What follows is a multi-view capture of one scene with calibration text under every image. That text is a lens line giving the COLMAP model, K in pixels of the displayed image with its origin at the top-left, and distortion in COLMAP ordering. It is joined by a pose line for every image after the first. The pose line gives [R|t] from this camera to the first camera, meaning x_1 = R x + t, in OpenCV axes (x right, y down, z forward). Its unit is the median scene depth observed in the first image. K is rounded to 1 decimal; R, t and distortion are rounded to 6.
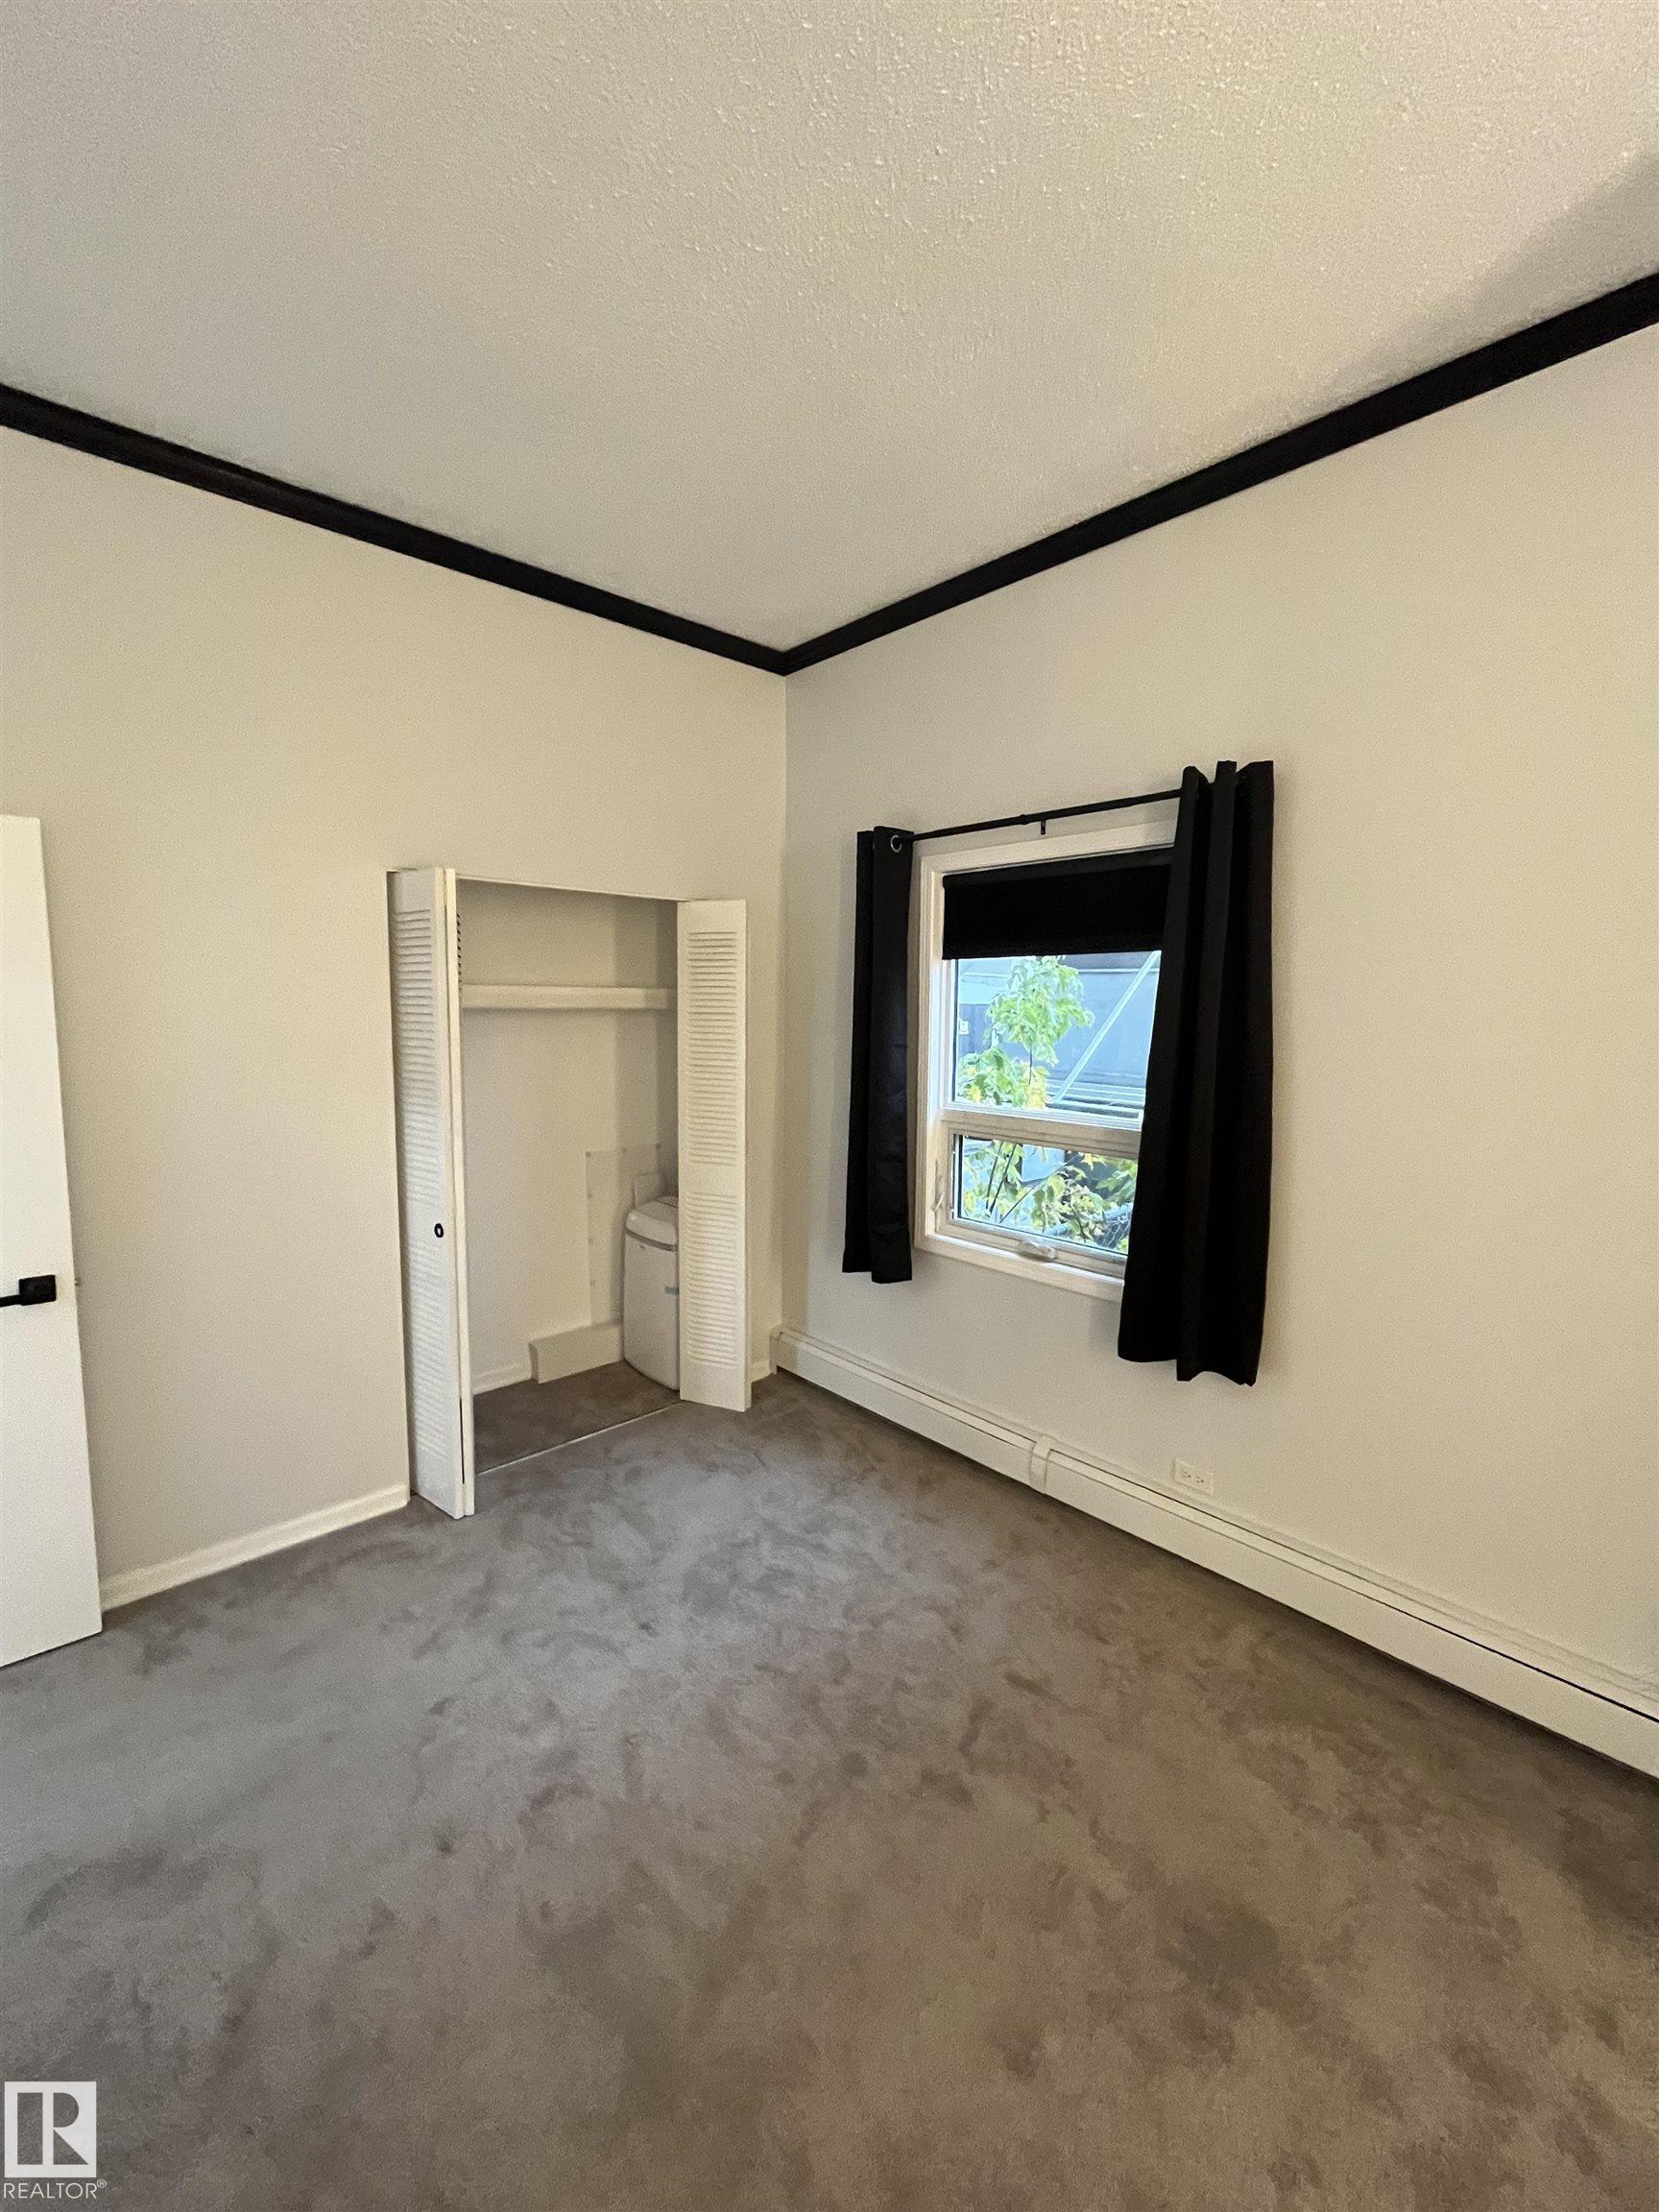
lens RADIAL K [[895.5, 0, 826.0], [0, 895.5, 1100.8], [0, 0, 1]] dist [-0.004141, -0.000371]
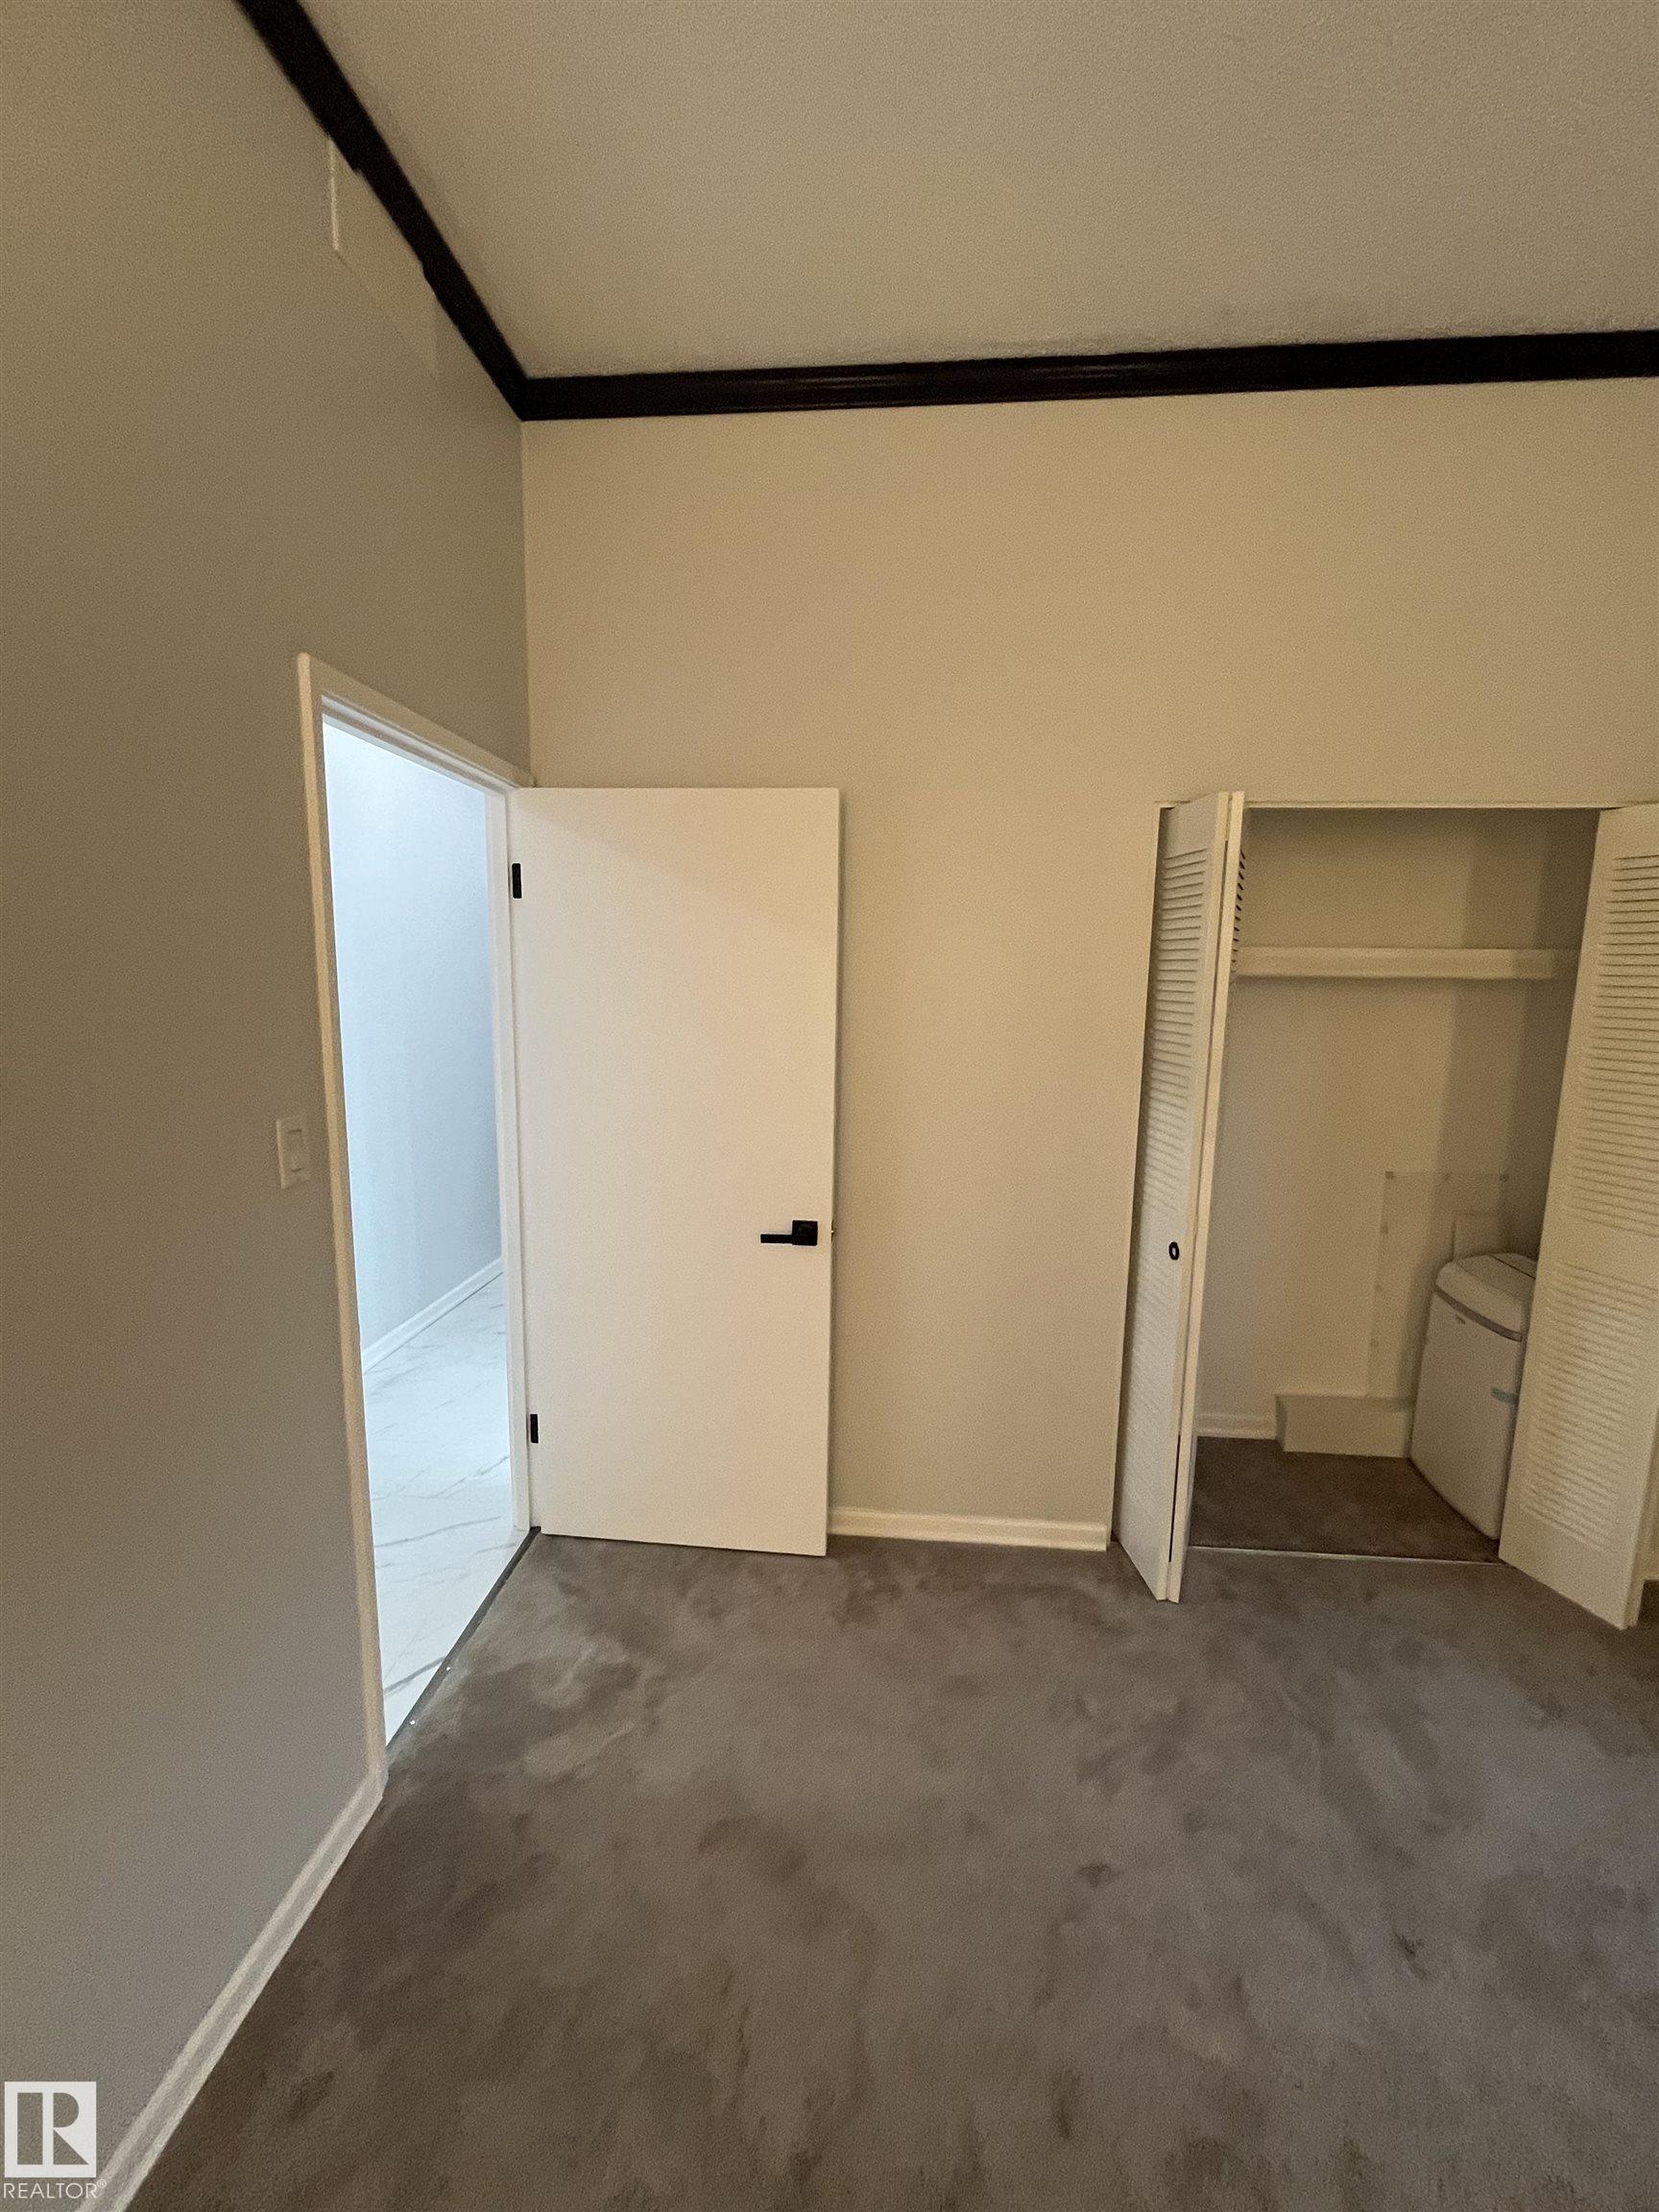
lens RADIAL K [[895.5, 0, 828.4], [0, 895.5, 1098.7], [0, 0, 1]] dist [-0.004141, -0.000371]
pose [[0.680359, 0.105418, -0.725258, -0.071747], [-0.083727, 0.994302, 0.065981, -0.018572], [0.728081, 0.015833, 0.685308, 0.212322]]
